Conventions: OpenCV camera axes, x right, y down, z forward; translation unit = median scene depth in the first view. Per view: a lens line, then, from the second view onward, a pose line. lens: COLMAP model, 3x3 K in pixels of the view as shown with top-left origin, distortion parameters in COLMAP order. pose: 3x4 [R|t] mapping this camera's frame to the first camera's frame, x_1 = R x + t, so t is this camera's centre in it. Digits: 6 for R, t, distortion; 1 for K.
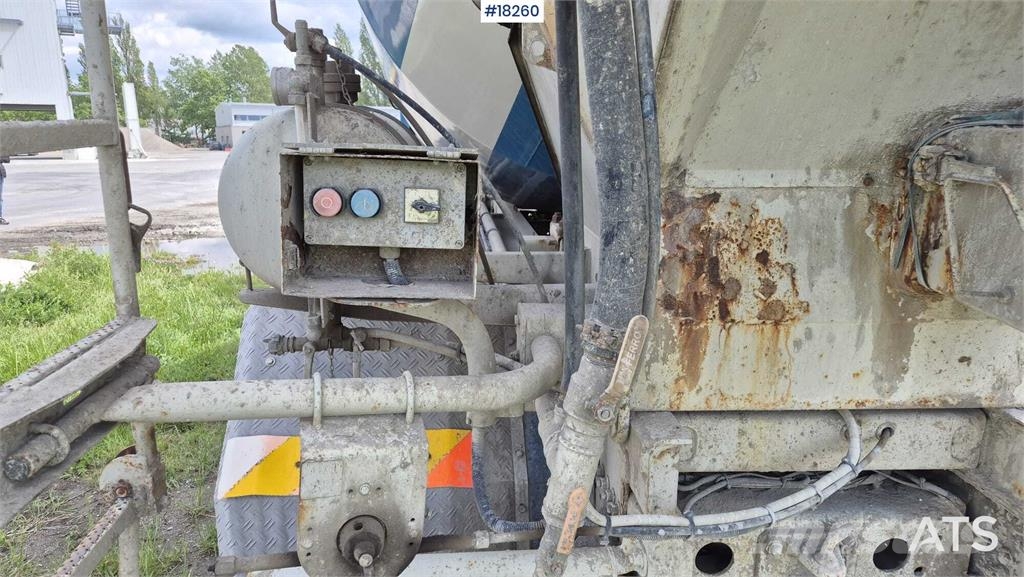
lens RADIAL K [[692.4, 0, 509.4], [0, 692.4, 288.6], [0, 0, 1]] dist [0.063988, -0.001113]
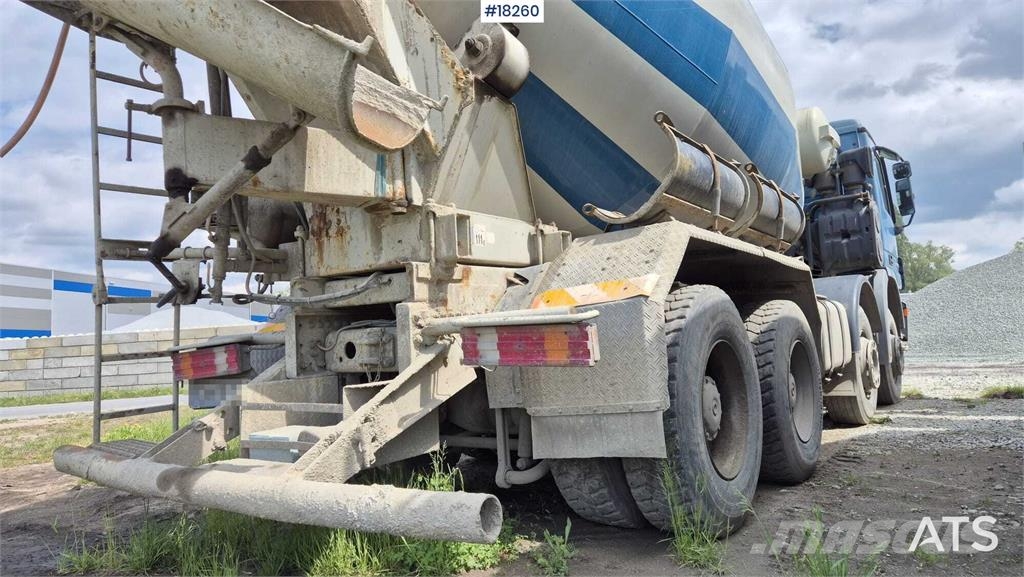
lens RADIAL K [[685.4, 0, 508.3], [0, 685.4, 285.0], [0, 0, 1]] dist [0.070767, -0.048508]
pose [[0.763586, -0.101359, -0.637701, 2.418728], [-0.086782, 0.962533, -0.256903, 0.812379], [0.639848, 0.251508, 0.726181, -0.374586]]
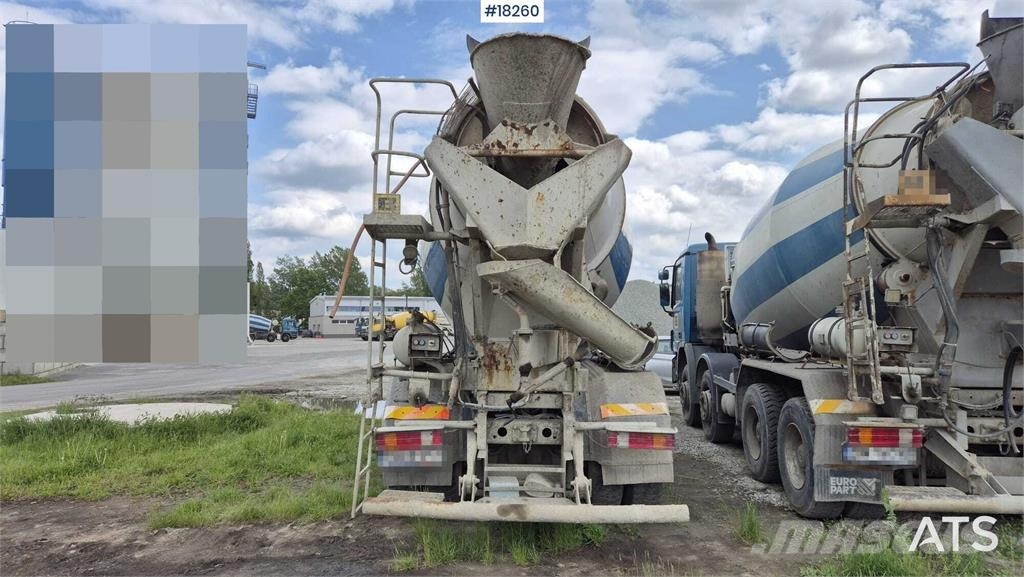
lens RADIAL K [[699.6, 0, 512.7], [0, 699.6, 285.8], [0, 0, 1]] dist [0.066360, -0.042727]
pose [[0.995184, -0.008941, -0.097618, 0.875113], [-0.017126, 0.964657, -0.262951, 0.735167], [0.096519, 0.263356, 0.959858, -3.637827]]
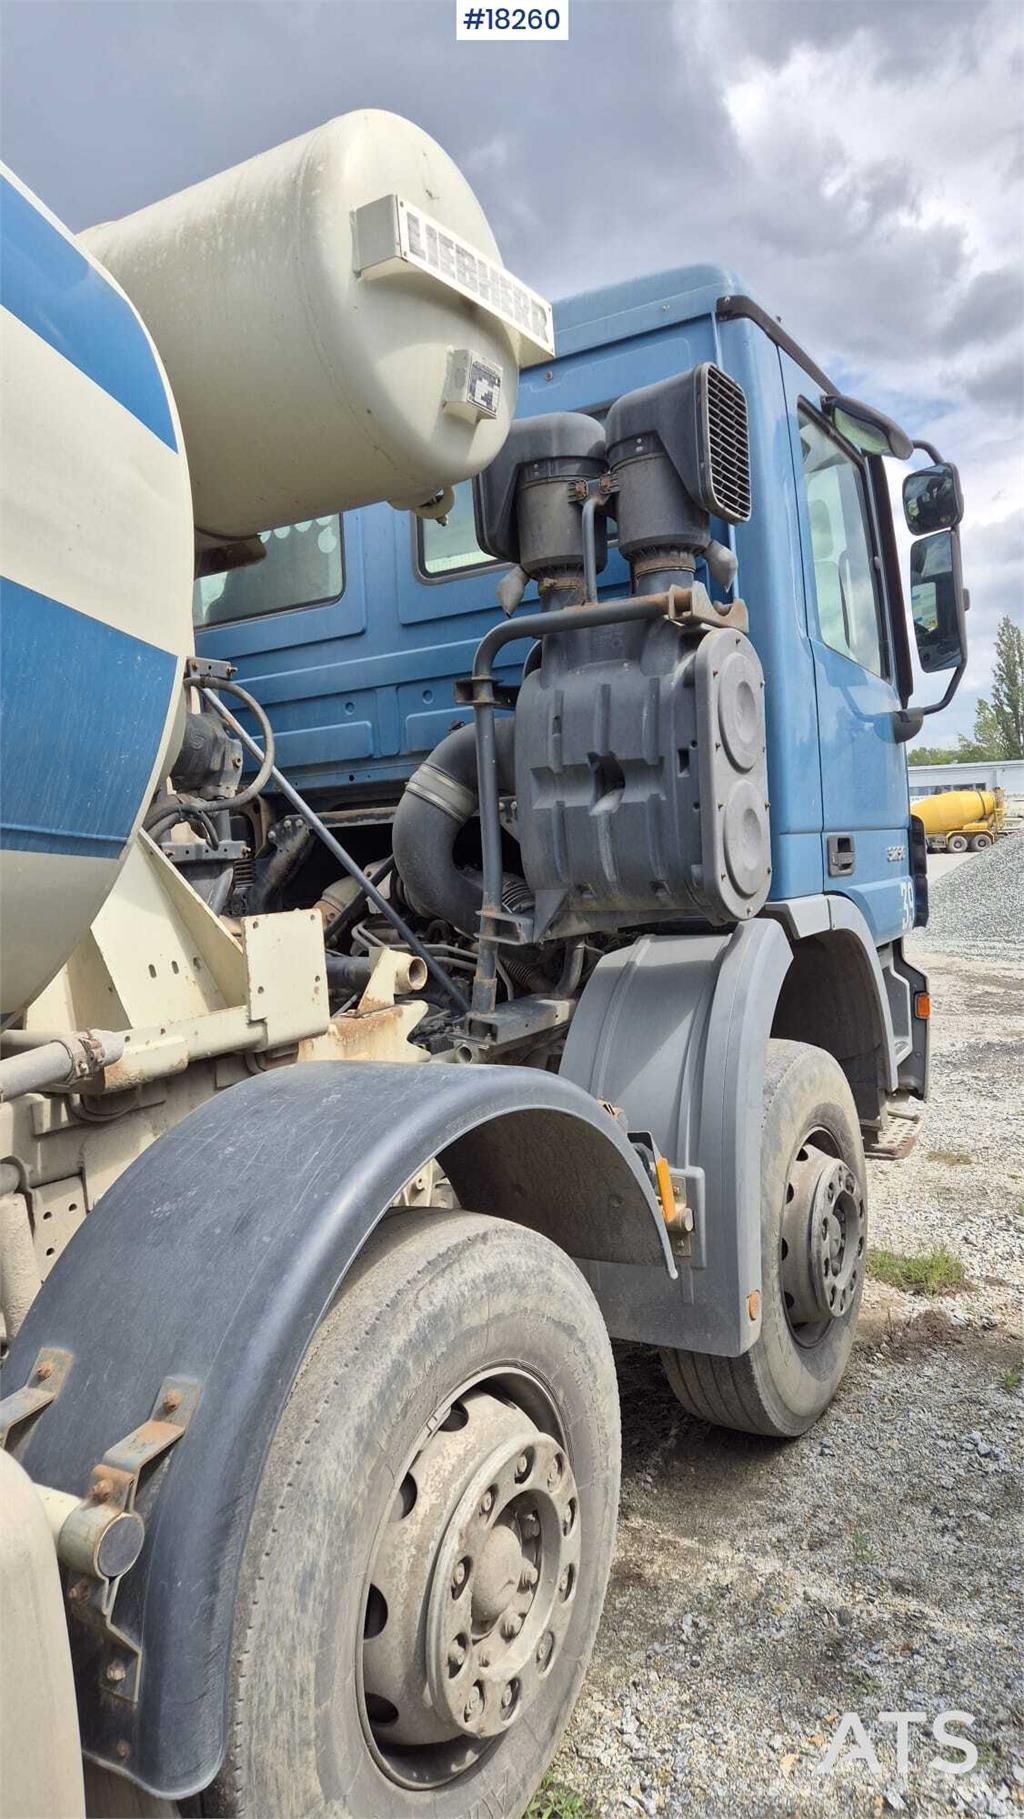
lens RADIAL K [[1217.6, 0, 511.4], [0, 1217.6, 908.8], [0, 0, 1]] dist [0.070767, -0.048508]
pose [[0.803767, -0.013488, -0.594791, 2.142481], [-0.074769, 0.989526, -0.123479, -0.789237], [0.590227, 0.143720, 0.794340, 3.641051]]
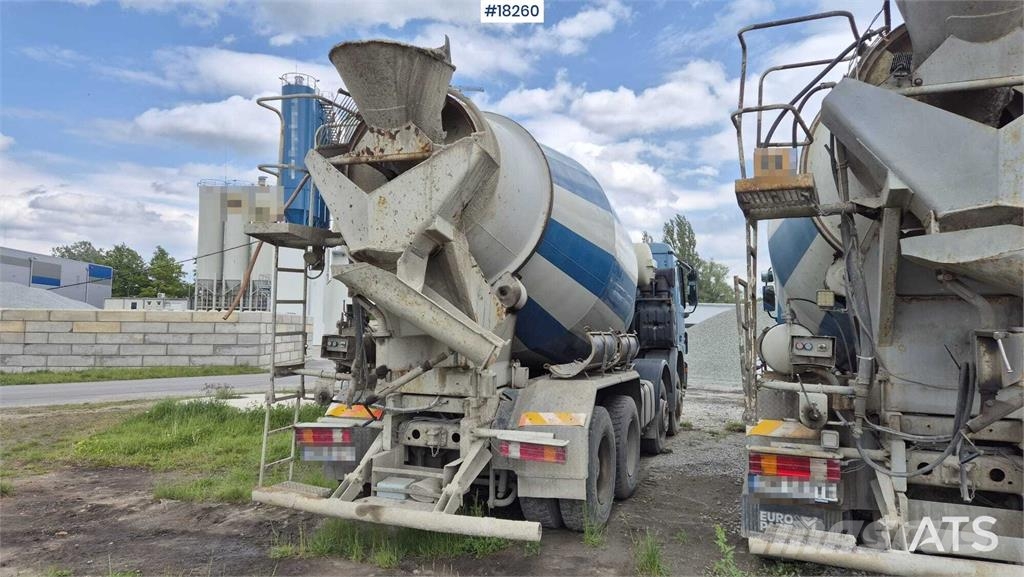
lens RADIAL K [[685.4, 0, 508.3], [0, 685.4, 285.0], [0, 0, 1]] dist [0.070767, -0.048508]
pose [[0.906468, -0.018625, -0.421864, 2.902270], [-0.099101, 0.961743, -0.255402, 0.601507], [0.410482, 0.273321, 0.869943, -2.947016]]
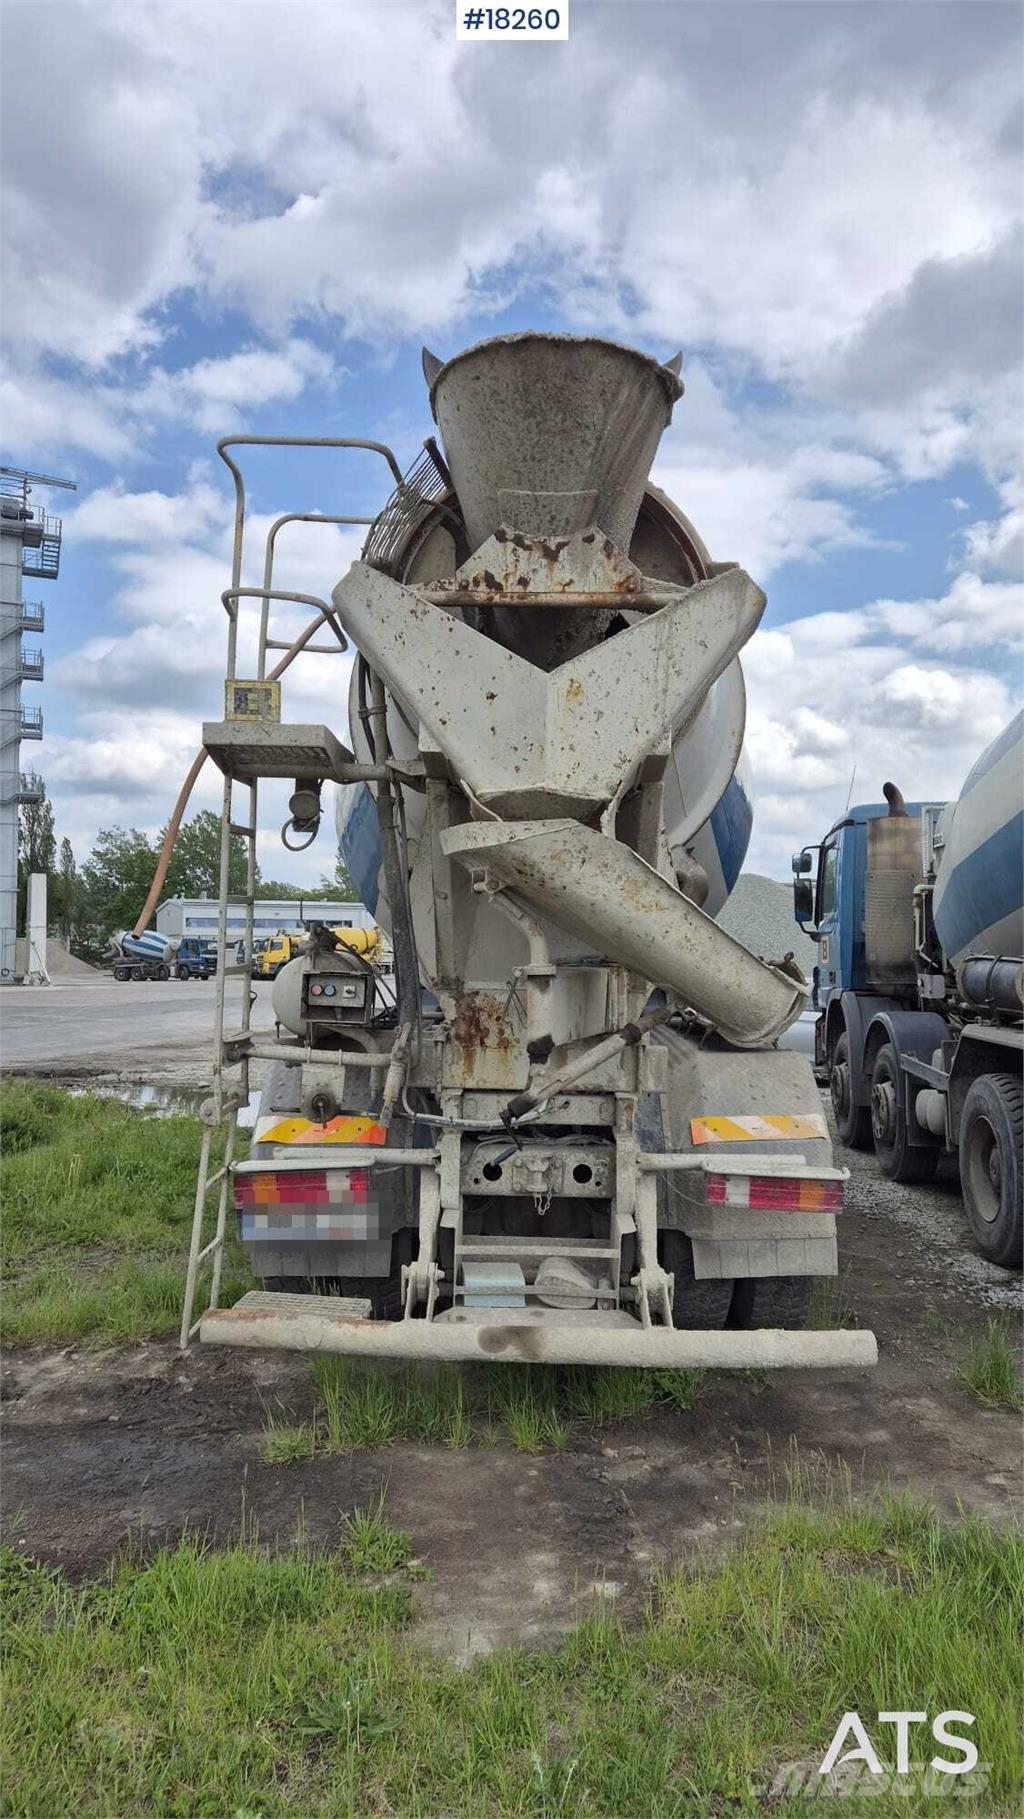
lens RADIAL K [[1242.8, 0, 514.9], [0, 1242.8, 906.7], [0, 0, 1]] dist [0.066360, -0.042727]
pose [[0.994878, 0.000806, -0.101076, 0.829546], [-0.025725, 0.969059, -0.245484, 0.605693], [0.097751, 0.246826, 0.964117, -3.067638]]
